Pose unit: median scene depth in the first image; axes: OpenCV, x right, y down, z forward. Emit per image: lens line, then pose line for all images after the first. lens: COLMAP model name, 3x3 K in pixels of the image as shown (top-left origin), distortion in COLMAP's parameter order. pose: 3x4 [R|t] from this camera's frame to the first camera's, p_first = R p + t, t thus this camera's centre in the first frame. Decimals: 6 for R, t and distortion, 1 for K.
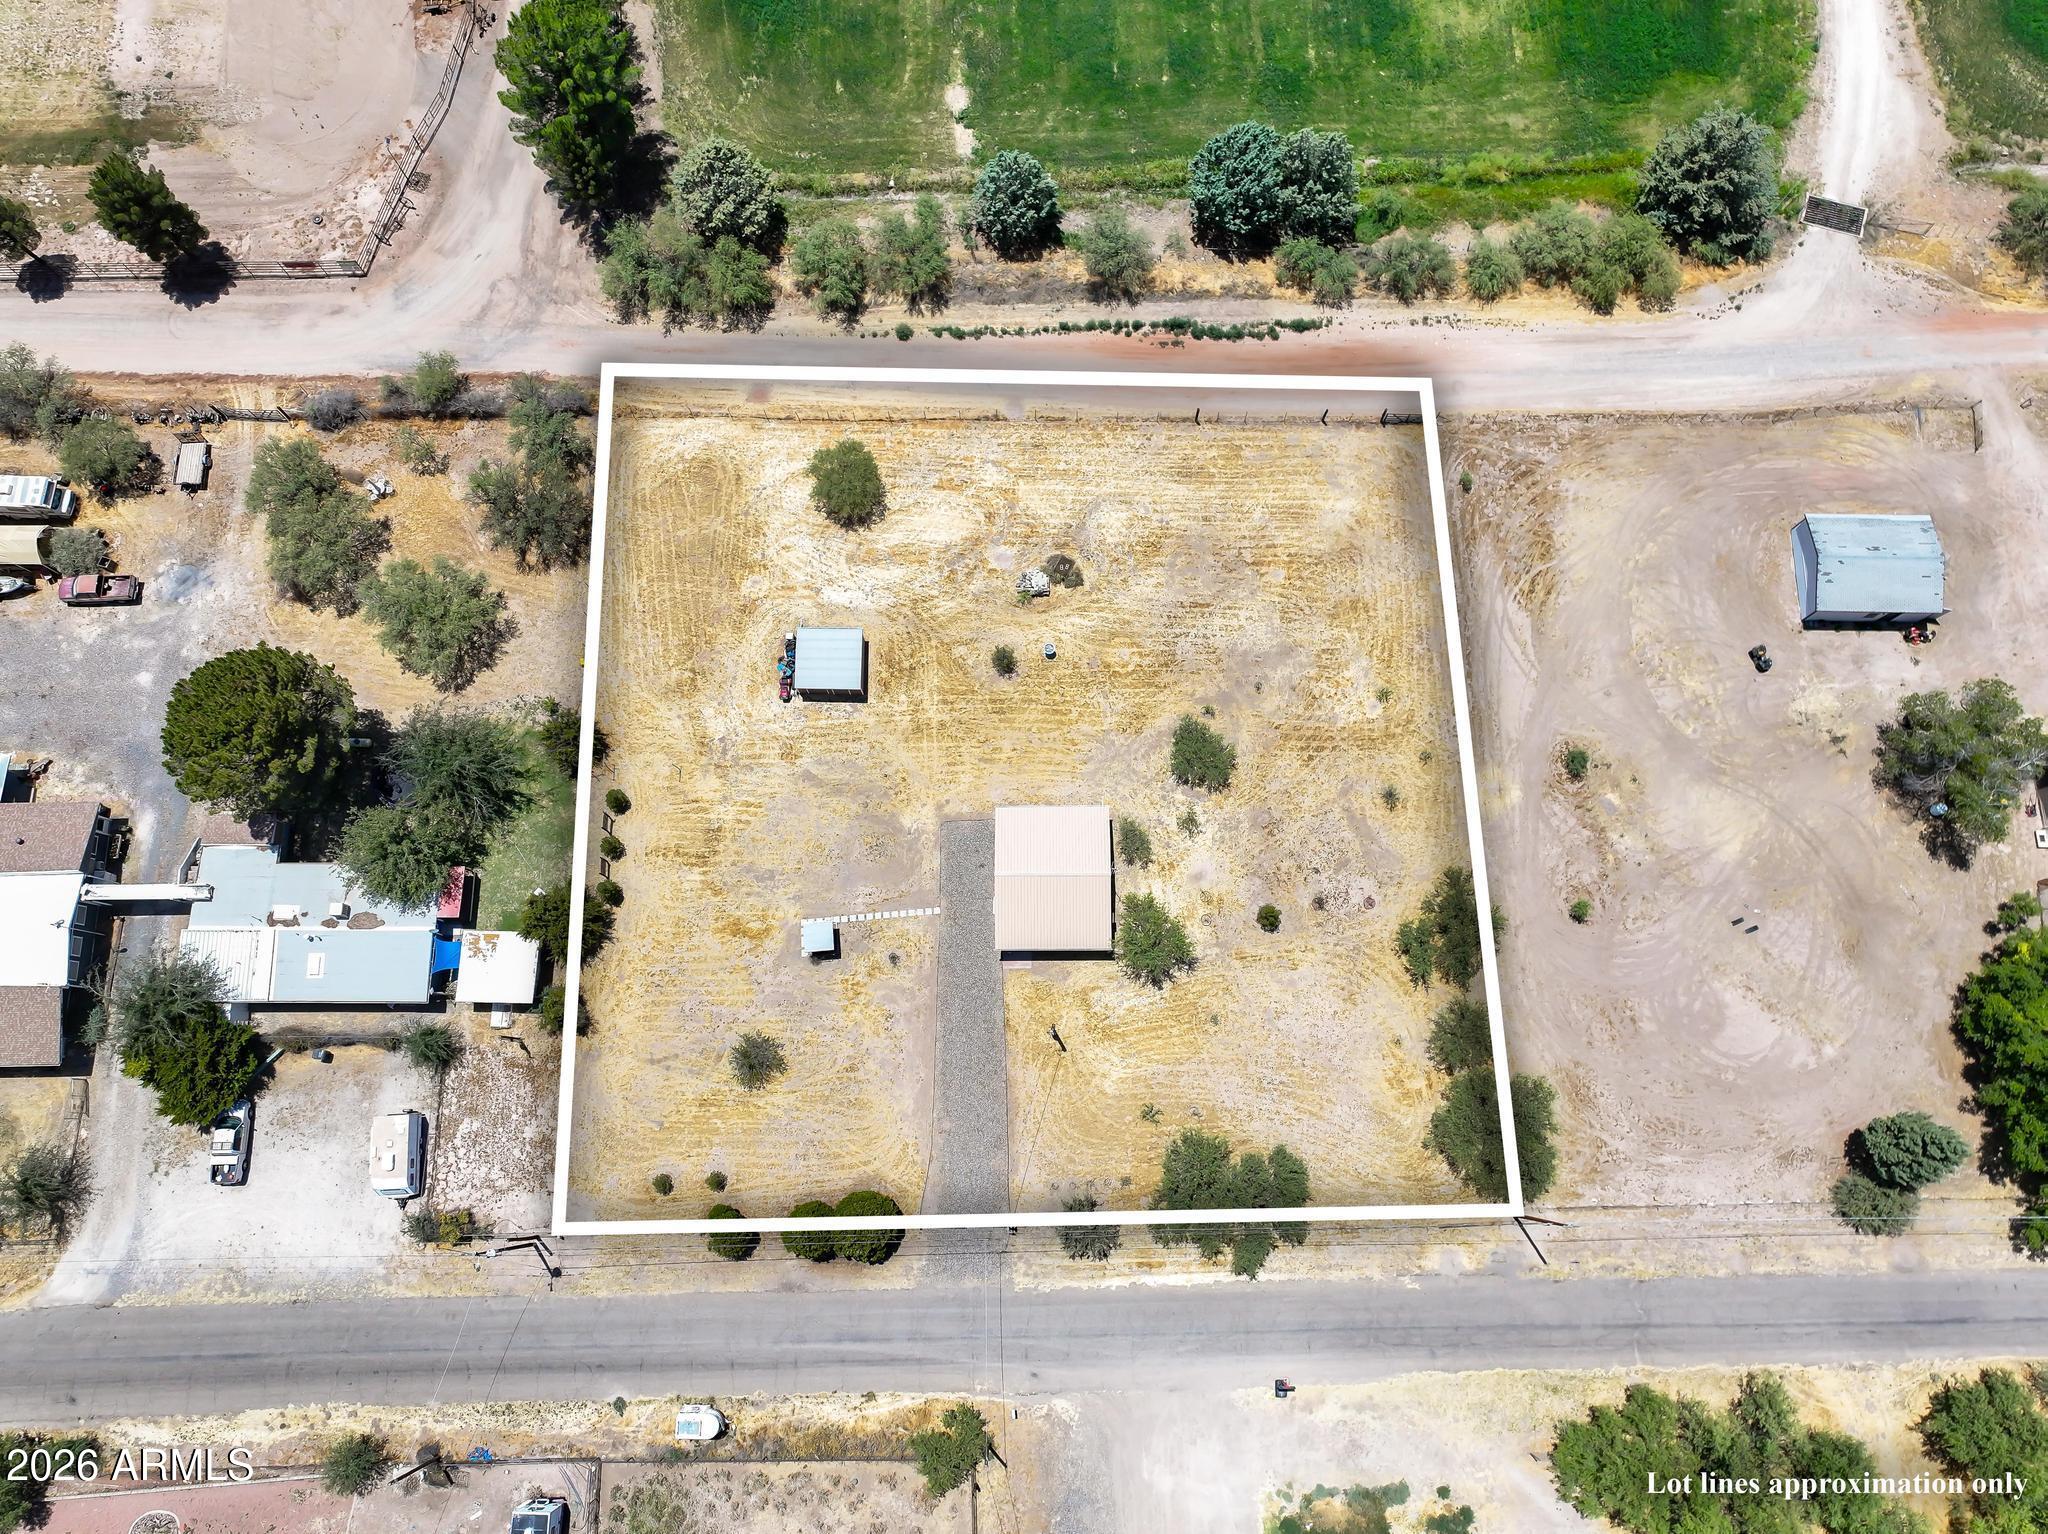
lens RADIAL K [[1450.2, 0, 1031.7], [0, 1450.2, 768.1], [0, 0, 1]] dist [0.006106, 0.003776]
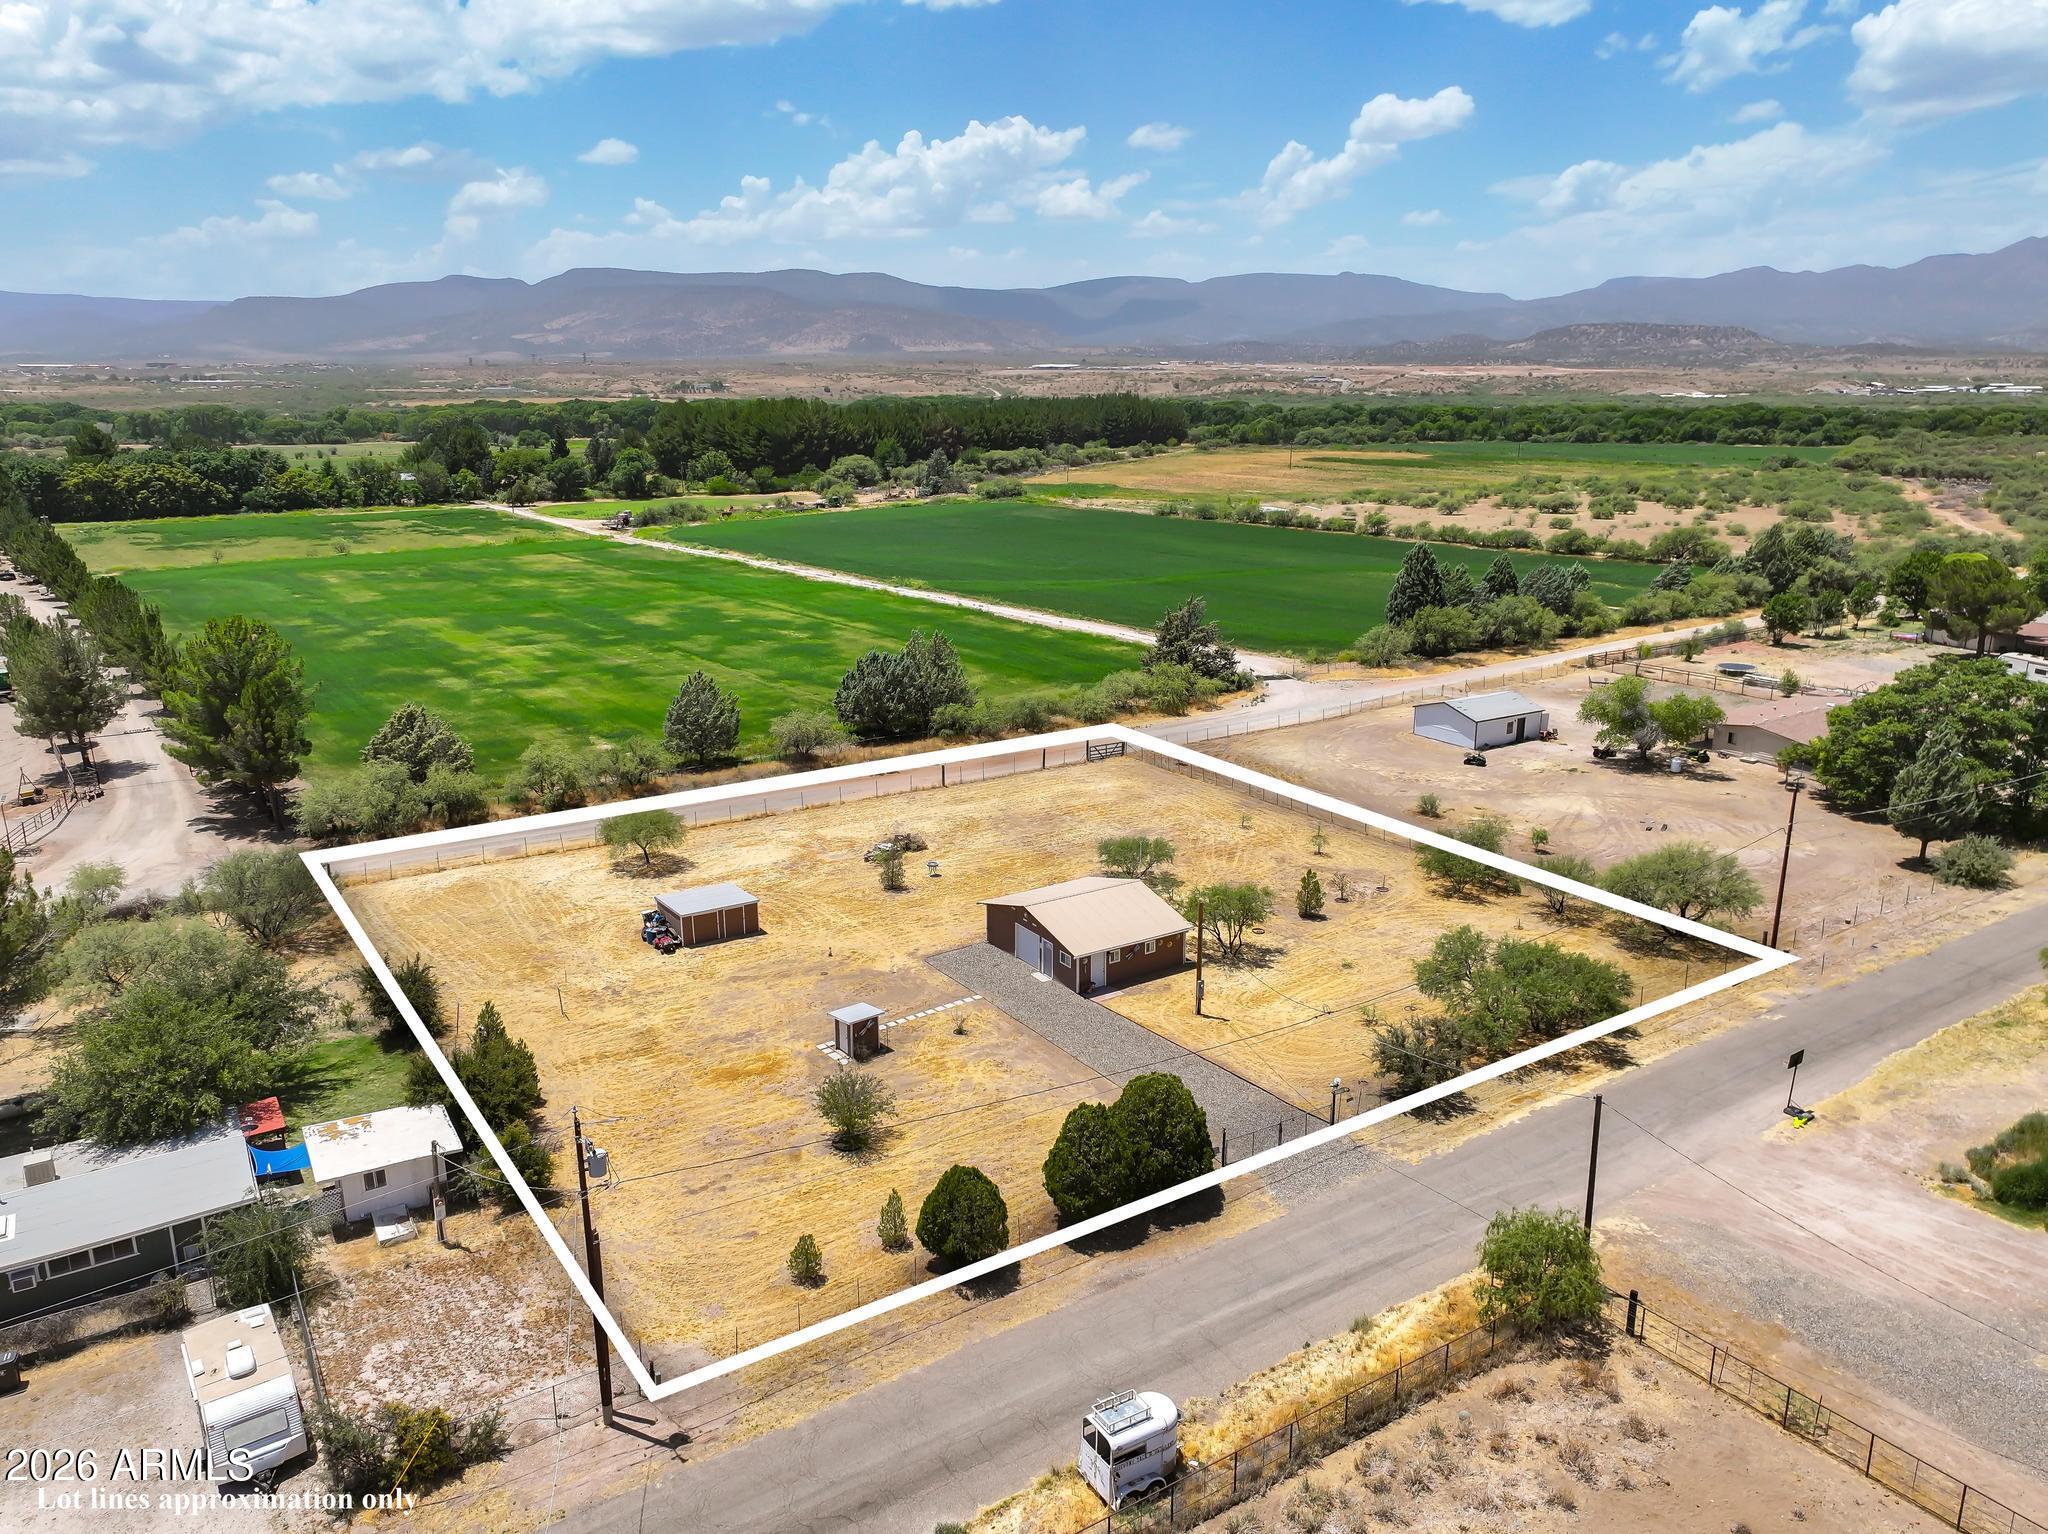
lens RADIAL K [[1445.4, 0, 1031.7], [0, 1445.4, 776.1], [0, 0, 1]] dist [0.006935, 0.005475]
pose [[0.841050, -0.140365, 0.522430, -0.409269], [0.525600, 0.440518, -0.727797, 0.596808], [-0.127983, 0.886703, 0.444274, 0.554520]]
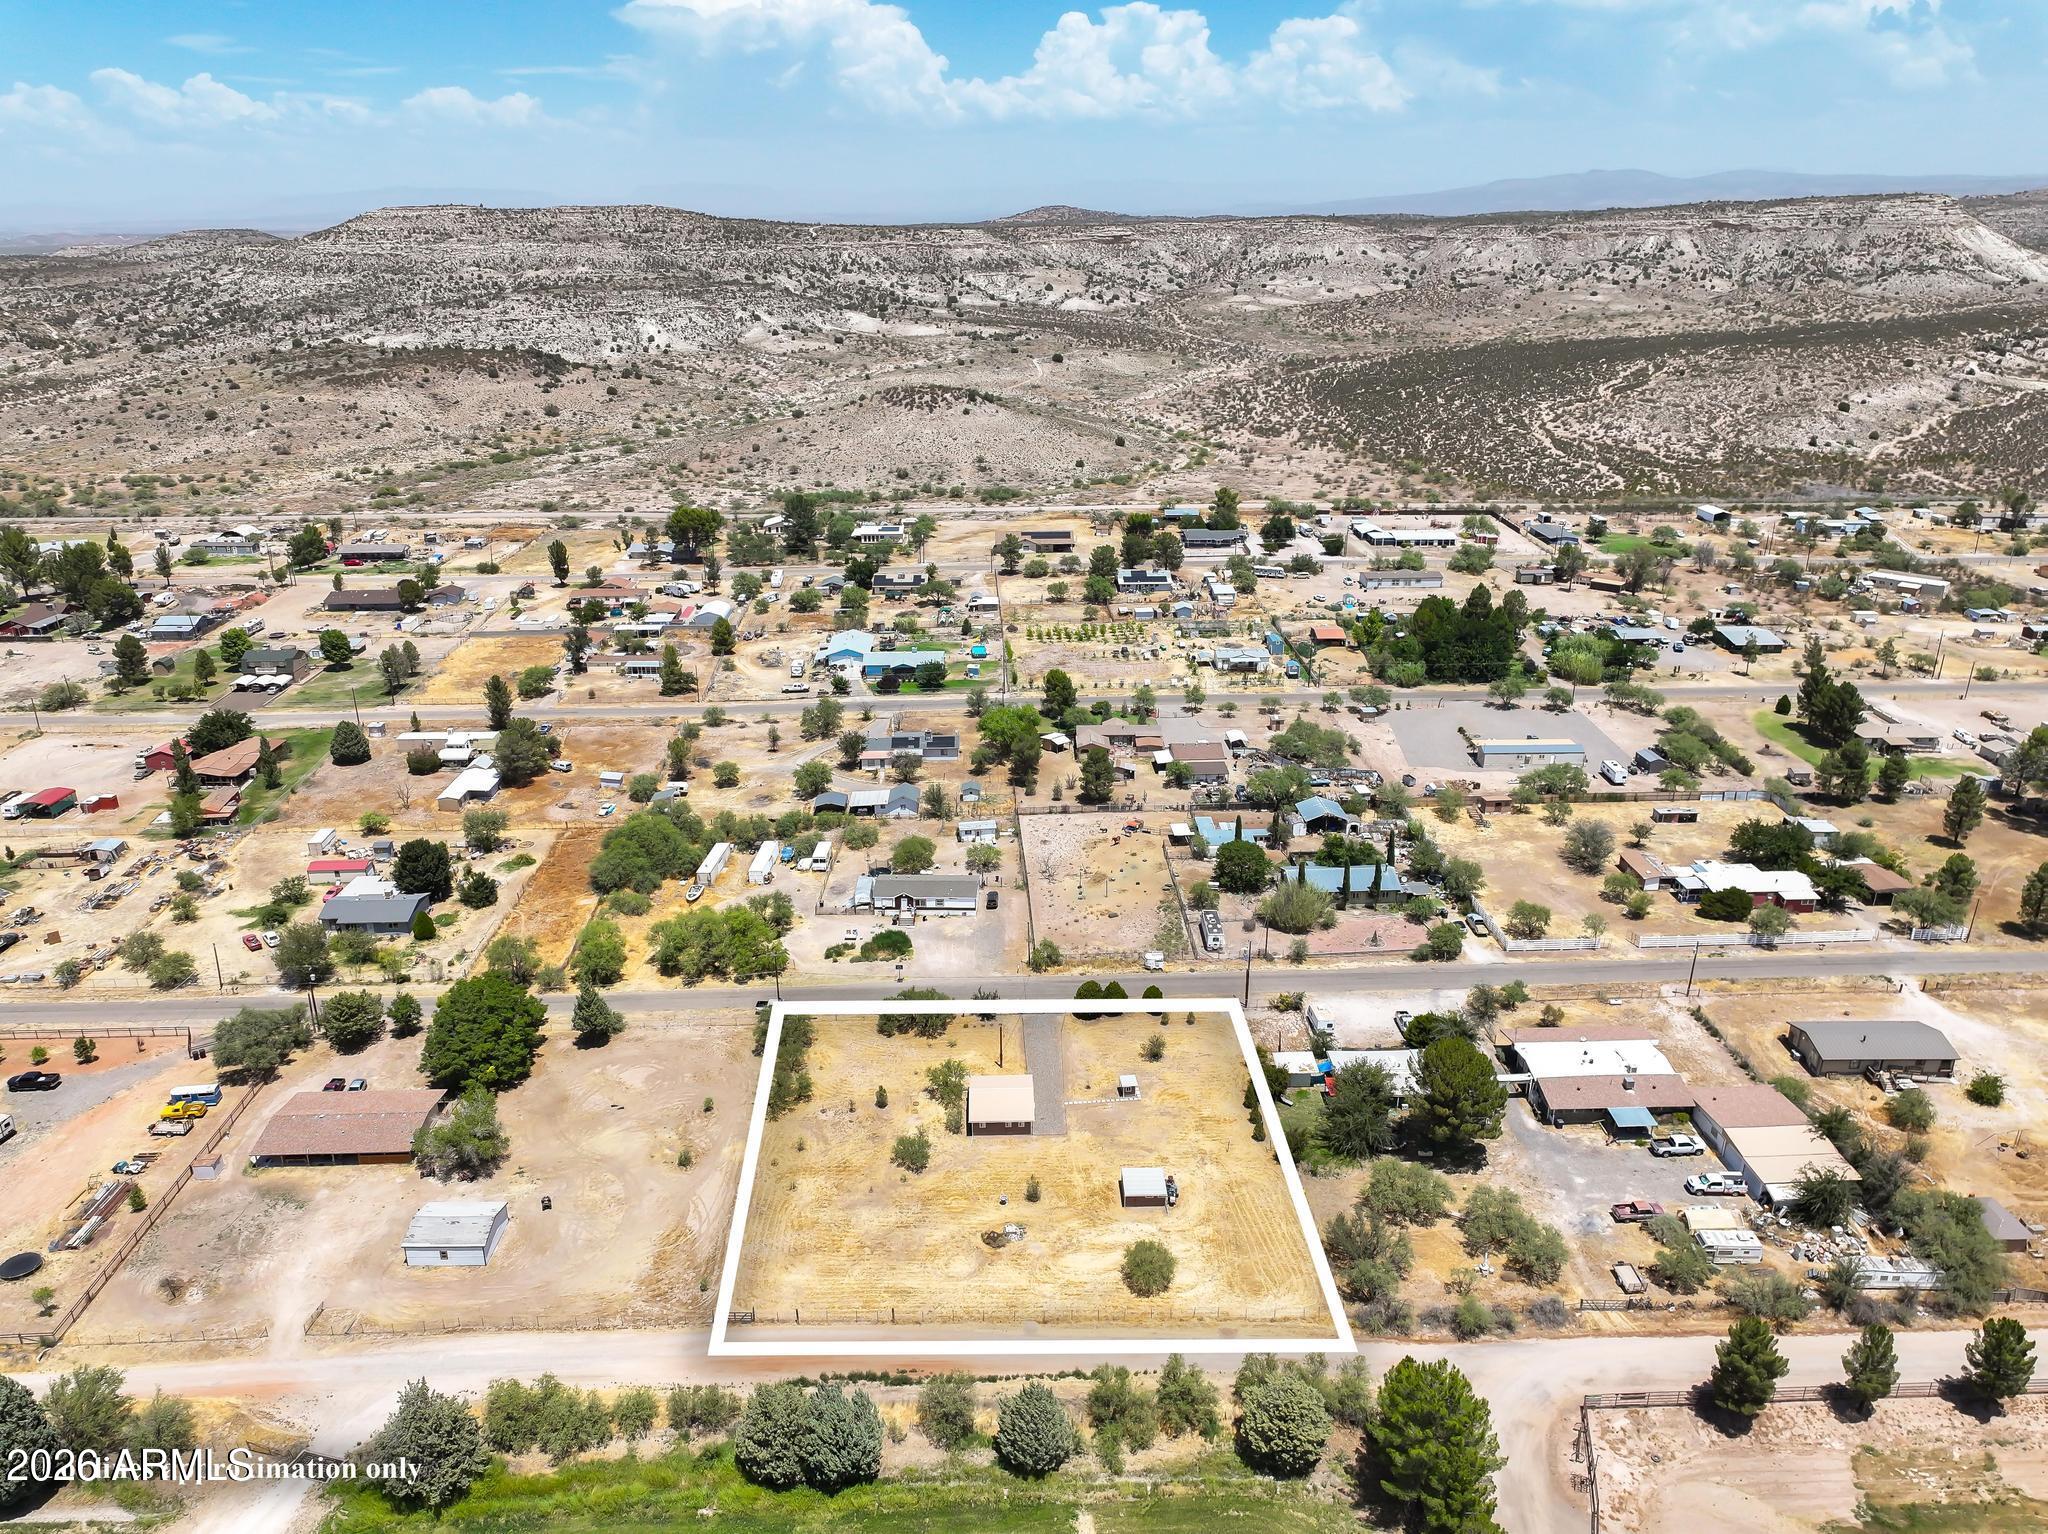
lens RADIAL K [[1450.2, 0, 1031.7], [0, 1450.2, 768.1], [0, 0, 1]] dist [0.006106, 0.003776]
pose [[-0.999616, 0.021990, -0.016852, -0.001415], [-0.019217, -0.112243, 0.993495, -1.595552], [0.019955, 0.993437, 0.112622, 0.374490]]
